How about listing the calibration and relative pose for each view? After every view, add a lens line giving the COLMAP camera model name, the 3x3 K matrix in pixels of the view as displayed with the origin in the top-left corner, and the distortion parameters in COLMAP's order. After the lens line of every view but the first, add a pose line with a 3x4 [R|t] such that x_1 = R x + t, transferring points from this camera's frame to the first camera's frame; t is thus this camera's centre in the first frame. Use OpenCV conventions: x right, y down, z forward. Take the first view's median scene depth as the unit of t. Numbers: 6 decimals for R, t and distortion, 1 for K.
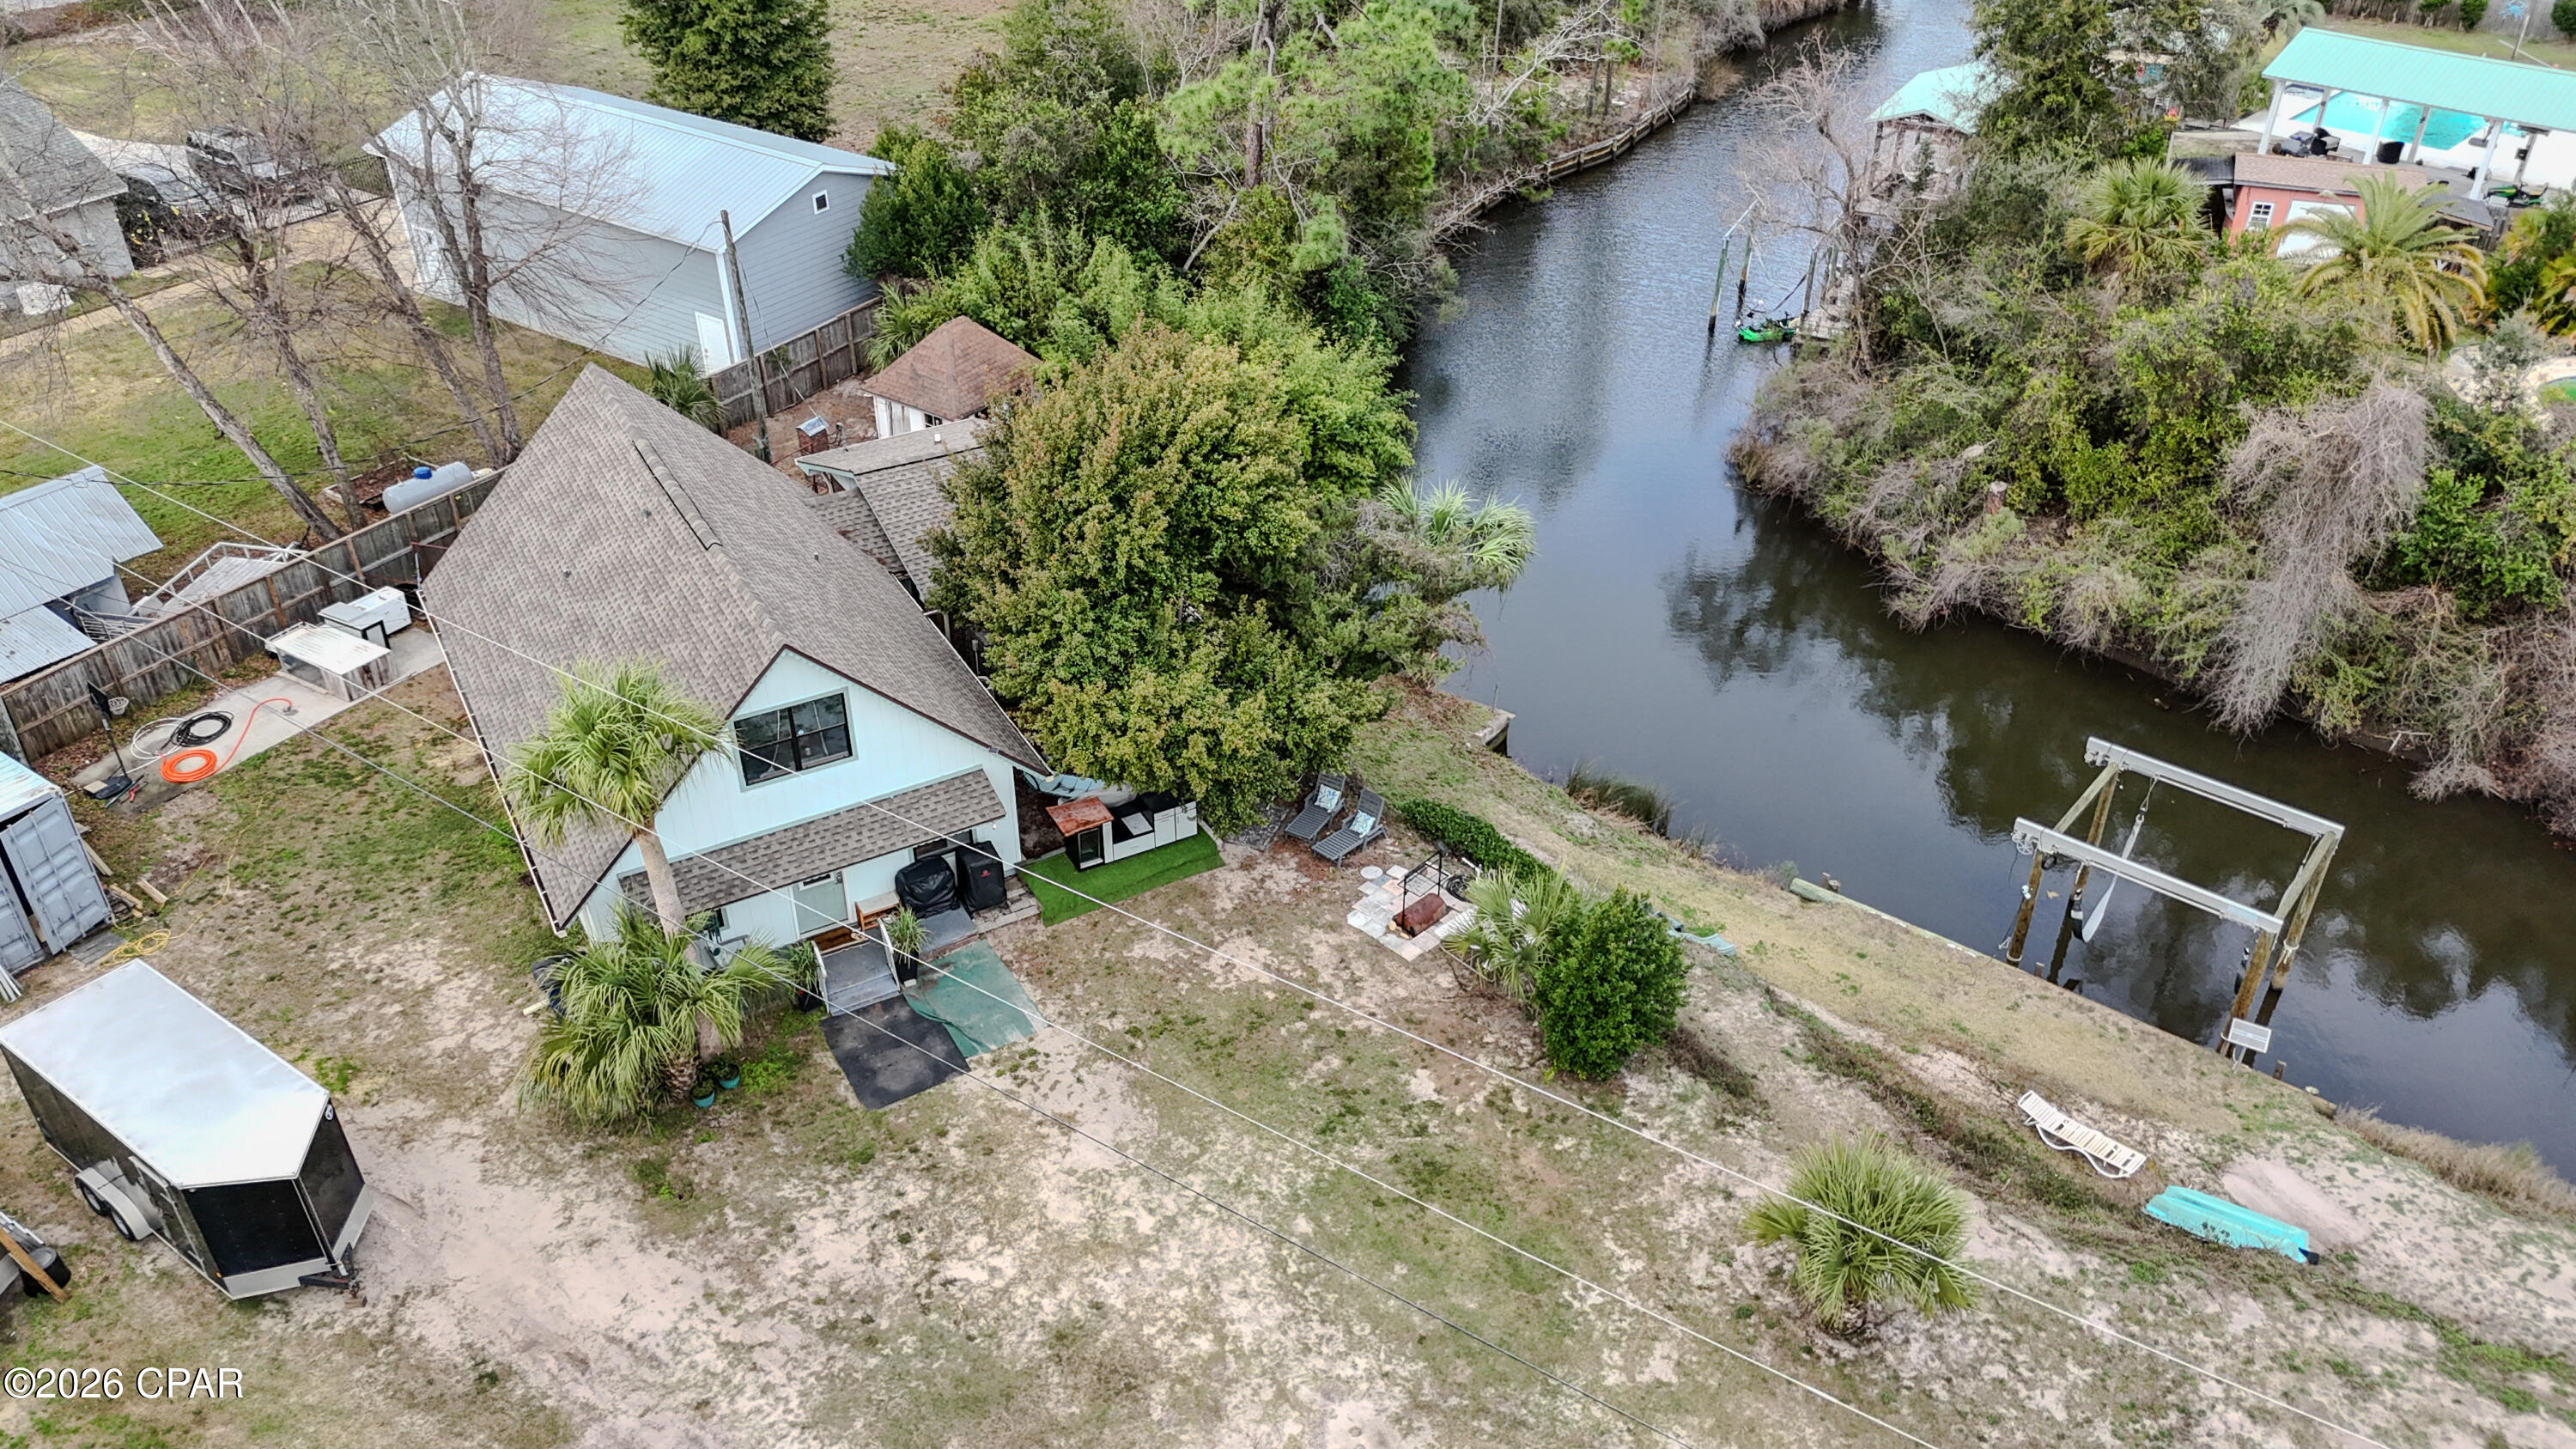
lens RADIAL K [[1893.7, 0, 1298.1], [0, 1893.7, 719.5], [0, 0, 1]] dist [0.075284, -0.073769]
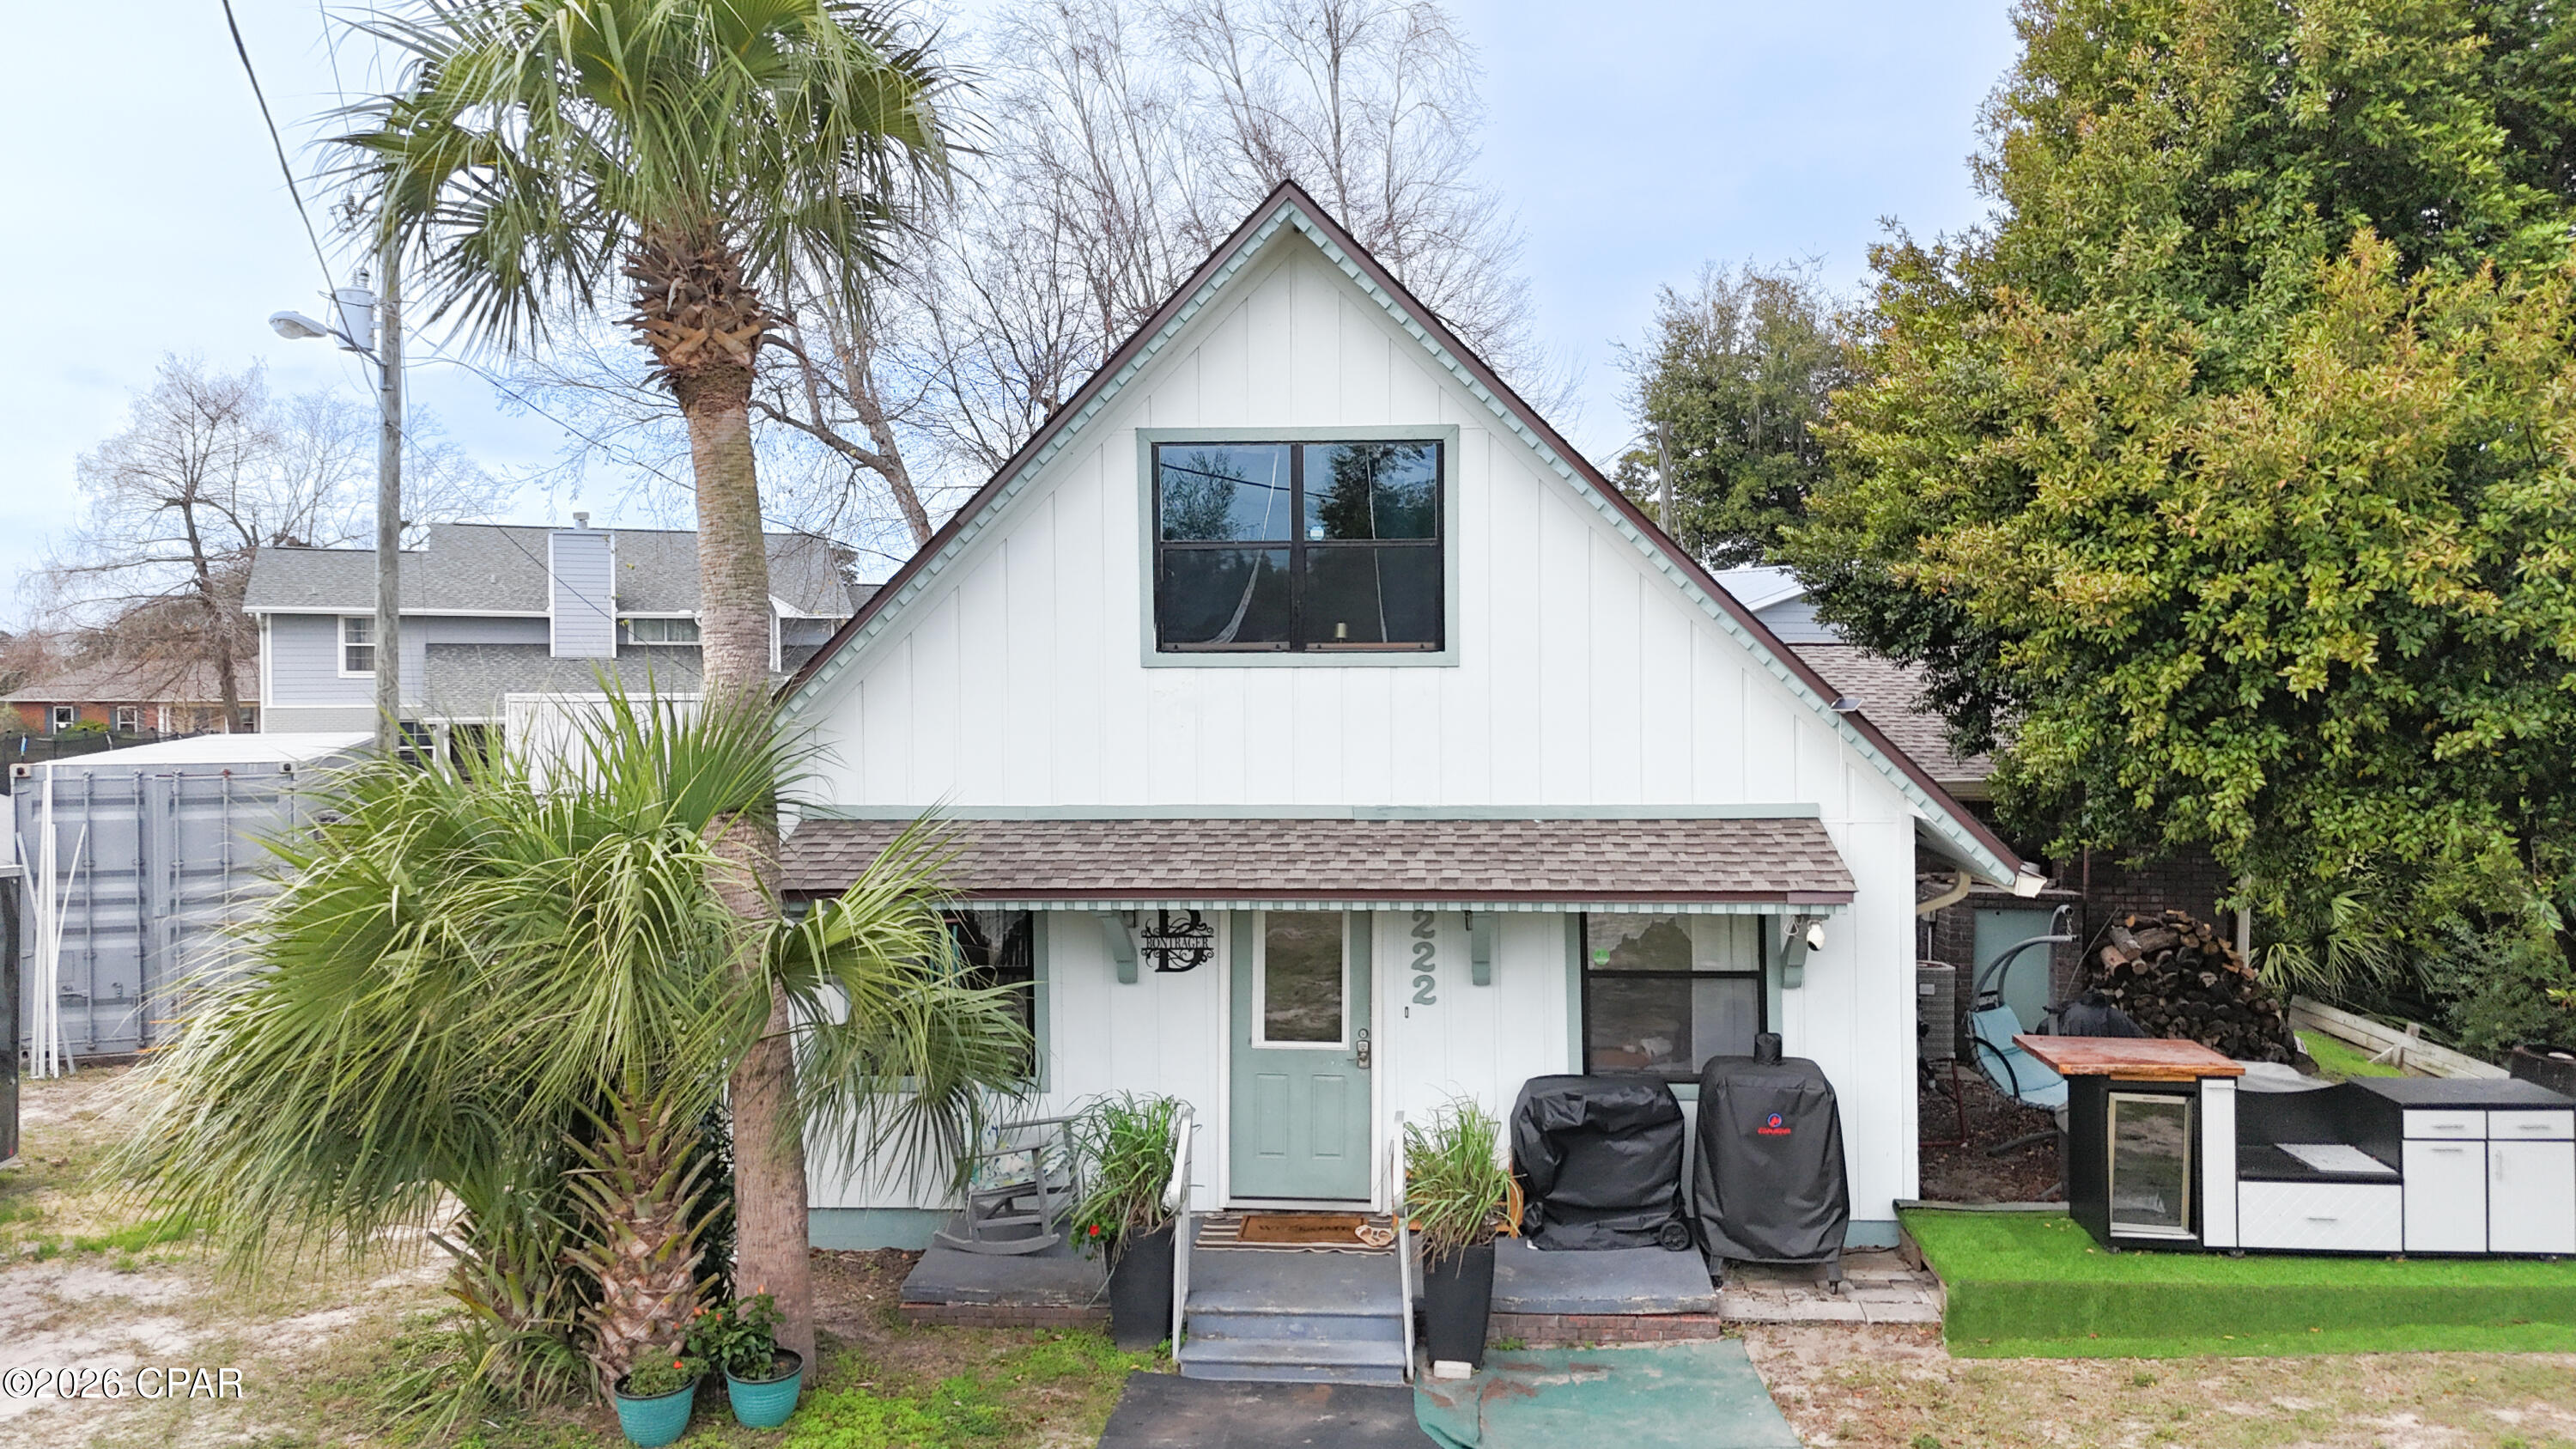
lens RADIAL K [[1893.7, 0, 1297.2], [0, 1893.7, 709.2], [0, 0, 1]] dist [0.075284, -0.073769]
pose [[0.828690, -0.002584, -0.559702, -0.050836], [-0.301448, 0.840504, -0.450202, 0.182192], [0.471596, 0.541799, 0.695738, 0.674516]]
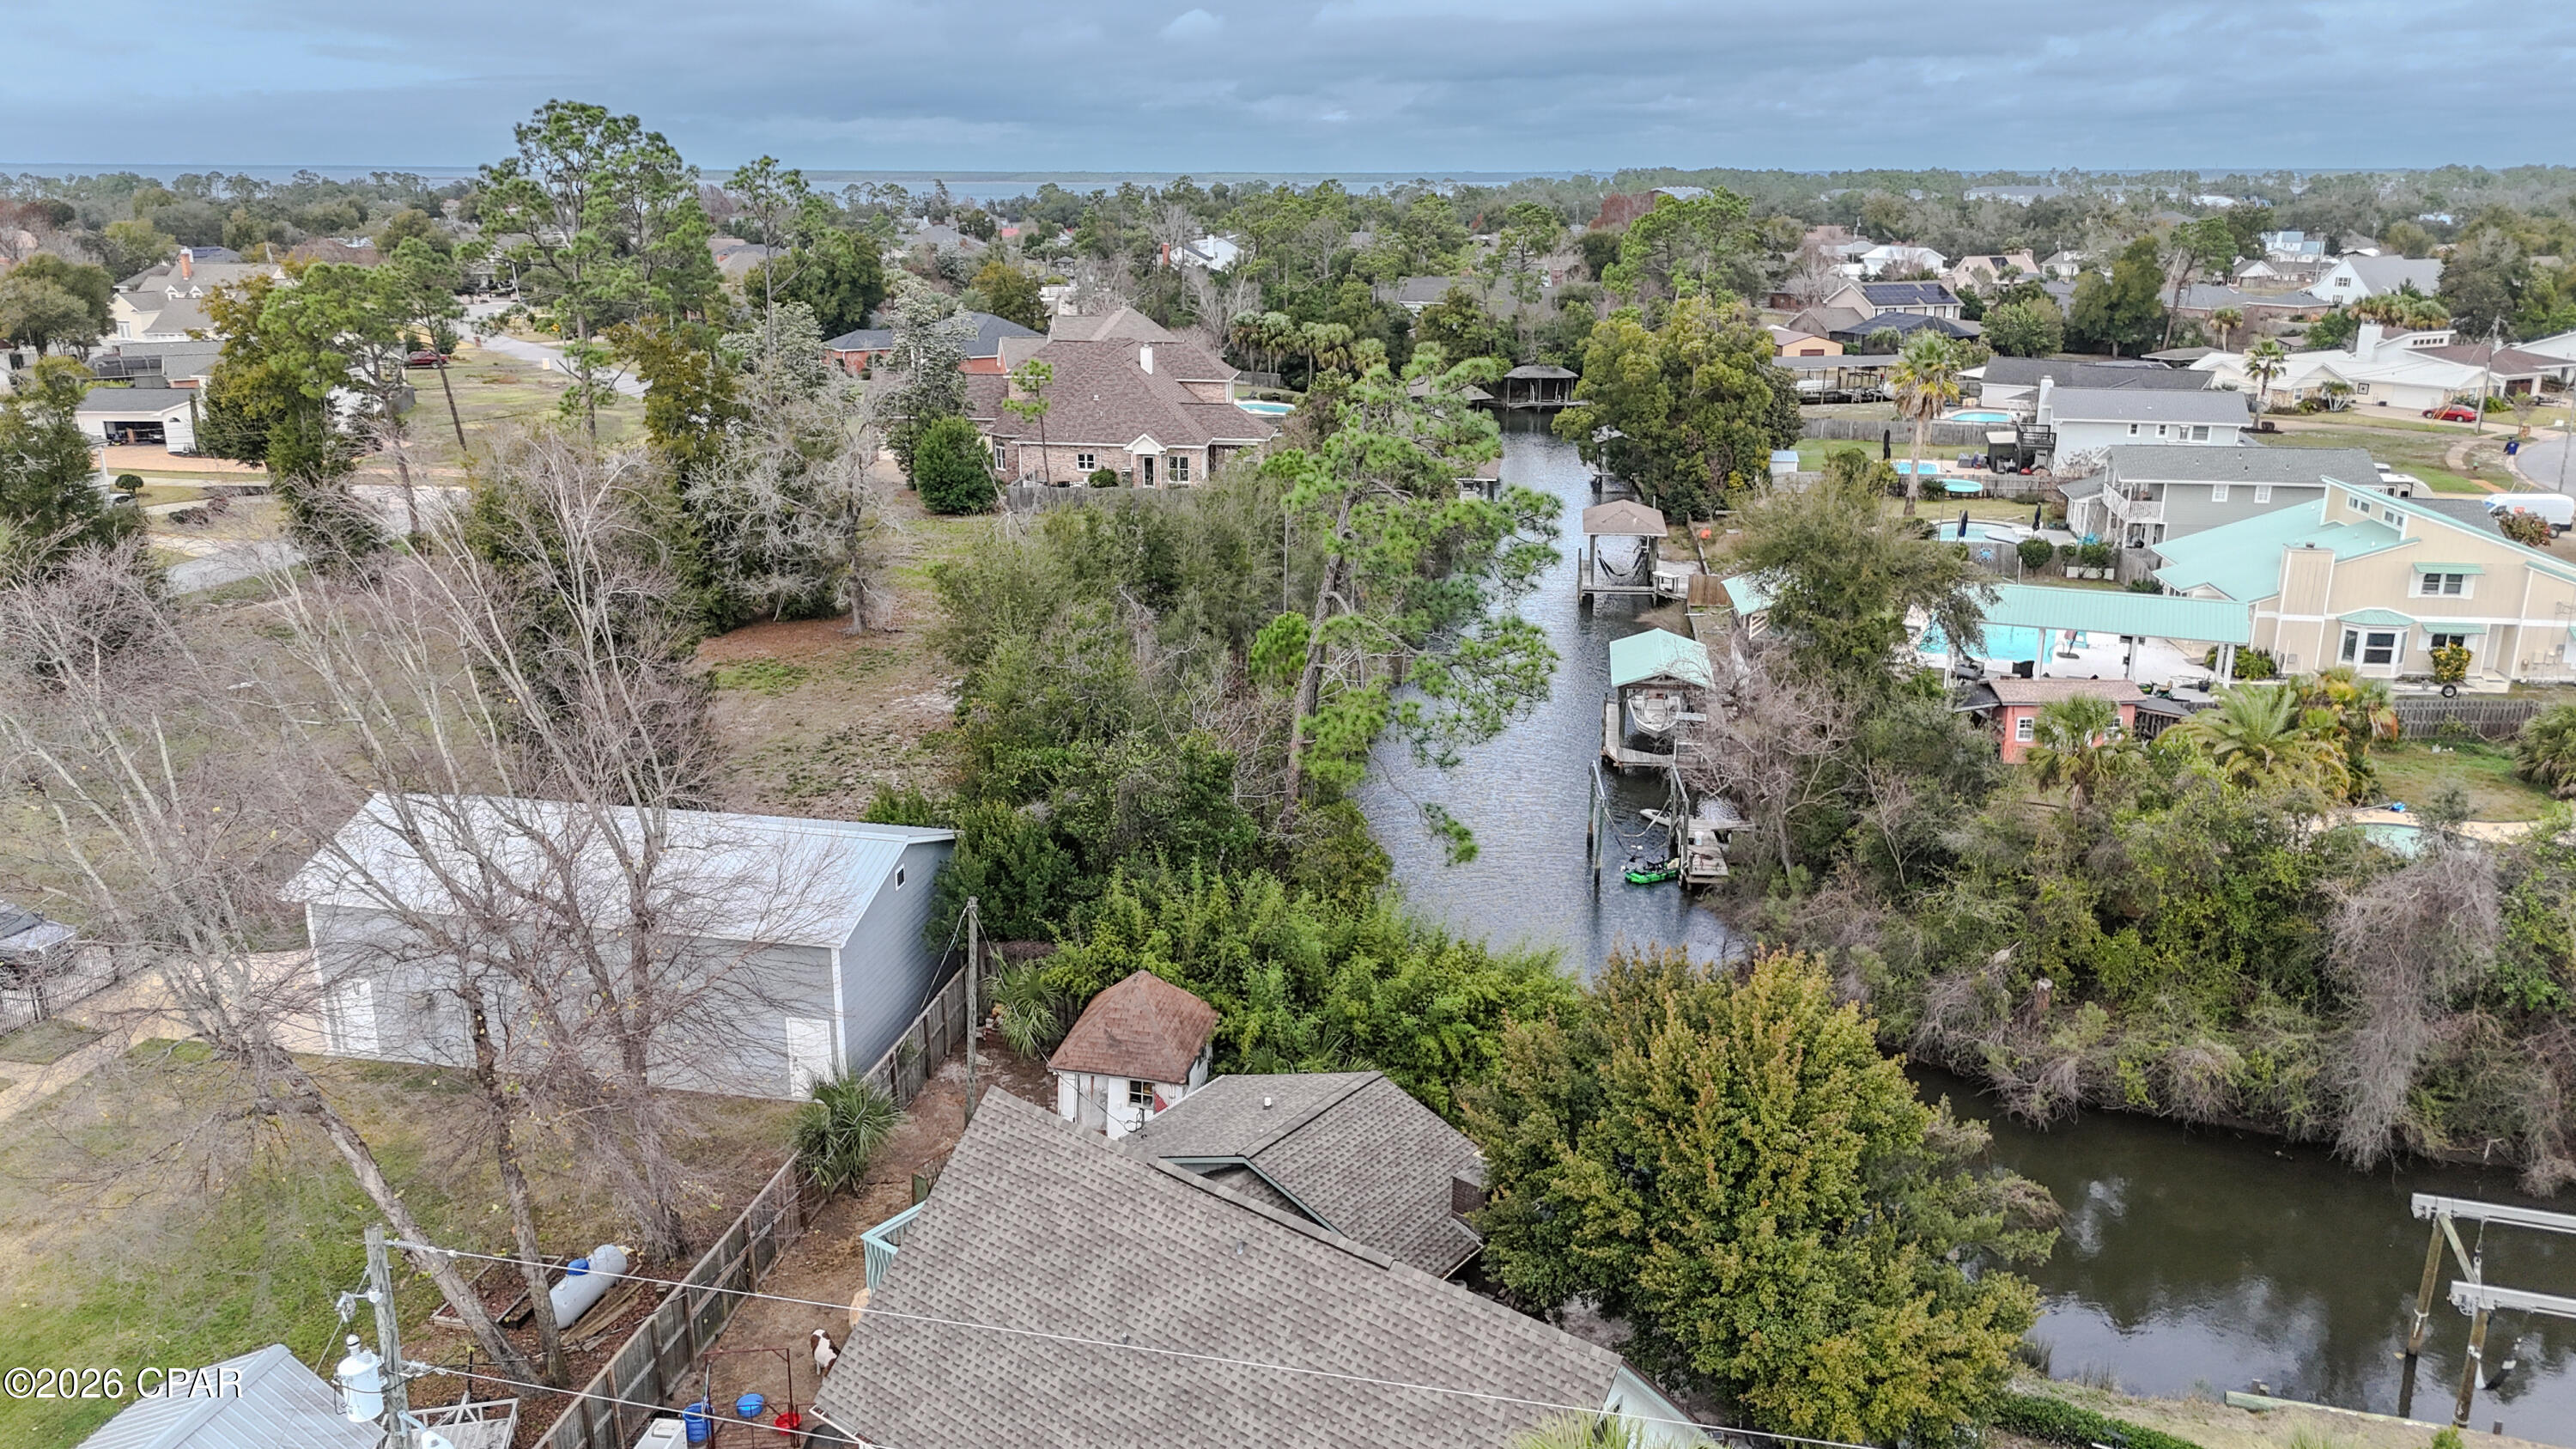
lens RADIAL K [[1893.7, 0, 1284.8], [0, 1893.7, 719.8], [0, 0, 1]] dist [0.075284, -0.073769]
pose [[0.929501, -0.105837, 0.353309, -0.586782], [0.204539, 0.945058, -0.255009, -0.105602], [-0.306908, 0.309297, 0.900080, 0.142568]]
